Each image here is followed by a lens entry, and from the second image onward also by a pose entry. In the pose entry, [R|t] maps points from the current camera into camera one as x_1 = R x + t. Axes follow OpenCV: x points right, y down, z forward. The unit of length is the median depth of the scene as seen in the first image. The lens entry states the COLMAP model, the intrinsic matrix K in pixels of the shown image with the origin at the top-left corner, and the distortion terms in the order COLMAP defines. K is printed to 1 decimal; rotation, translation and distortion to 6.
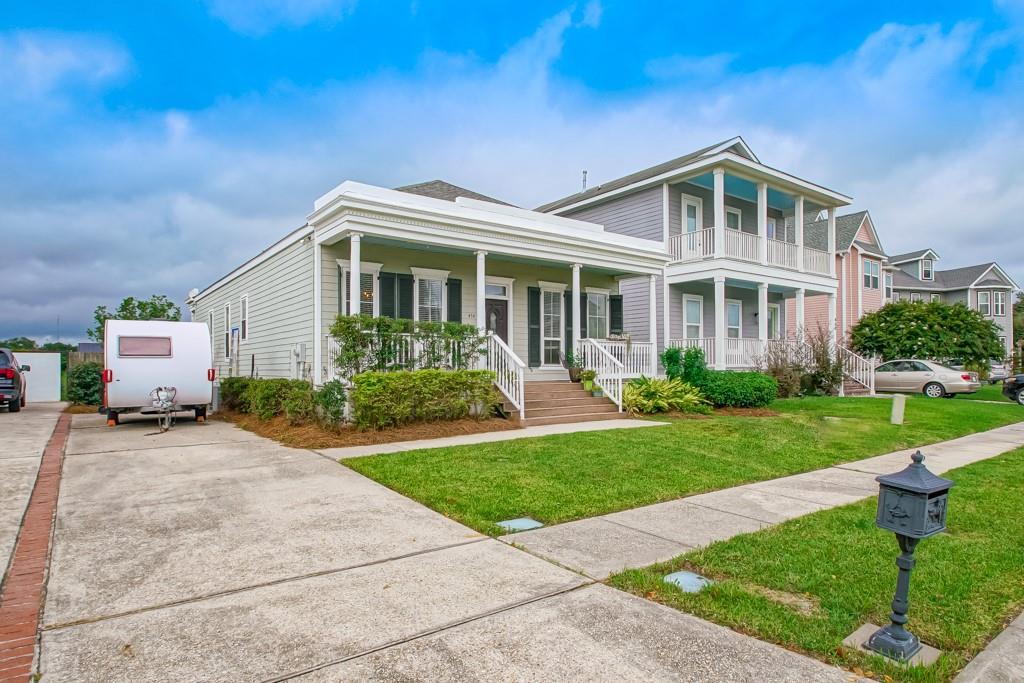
lens RADIAL K [[492.8, 0, 513.2], [0, 492.8, 365.0], [0, 0, 1]] dist [0.000604, -0.000003]
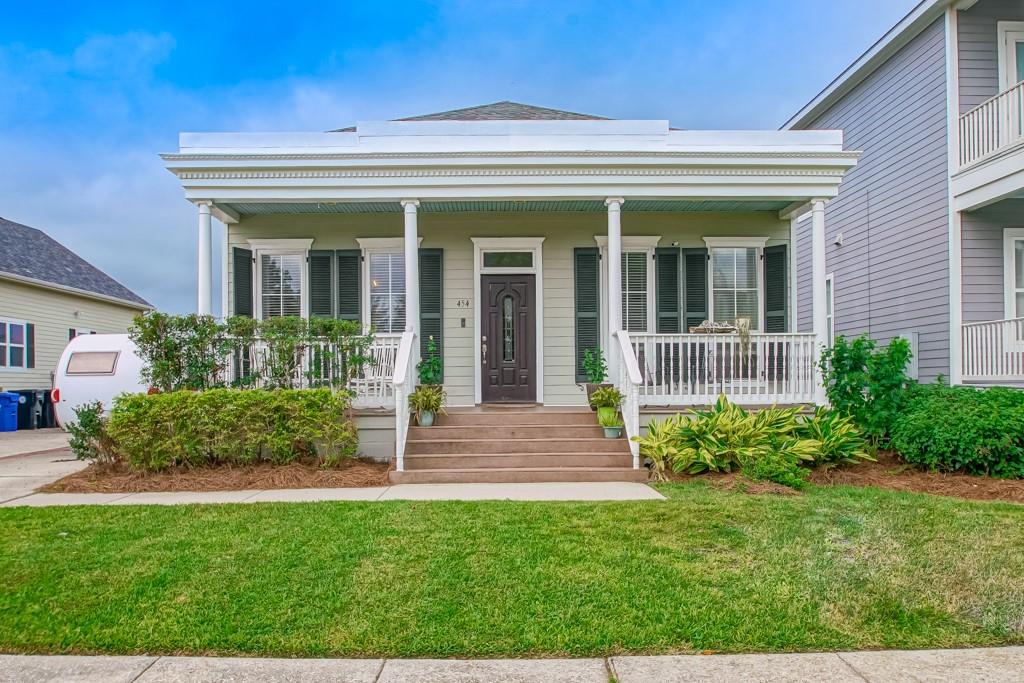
lens RADIAL K [[700.1, 0, 510.5], [0, 700.1, 385.8], [0, 0, 1]] dist [-0.027112, 0.003040]
pose [[0.846970, -0.003750, -0.531627, 0.425466], [0.007426, 0.999961, 0.004778, 0.002627], [0.531588, -0.007995, 0.846965, 0.252338]]
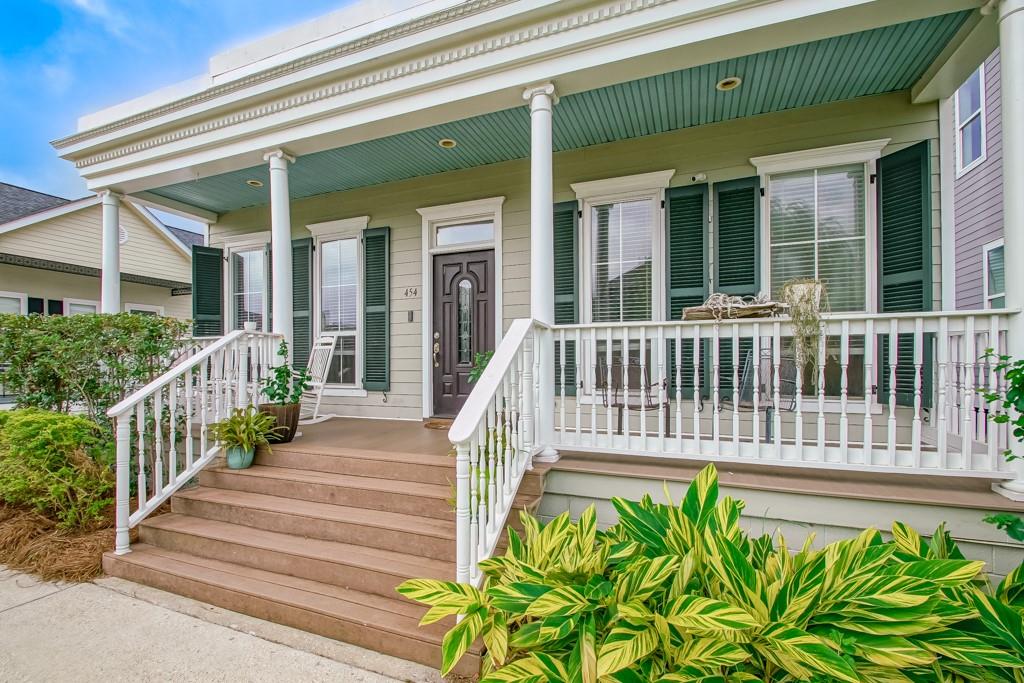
lens RADIAL K [[446.3, 0, 508.6], [0, 446.3, 359.1], [0, 0, 1]] dist [0.027715, -0.021492]
pose [[0.577108, -0.007010, -0.816638, 0.335226], [0.002890, 0.999974, -0.006541, -0.026210], [0.816663, 0.001415, 0.577113, 0.781413]]
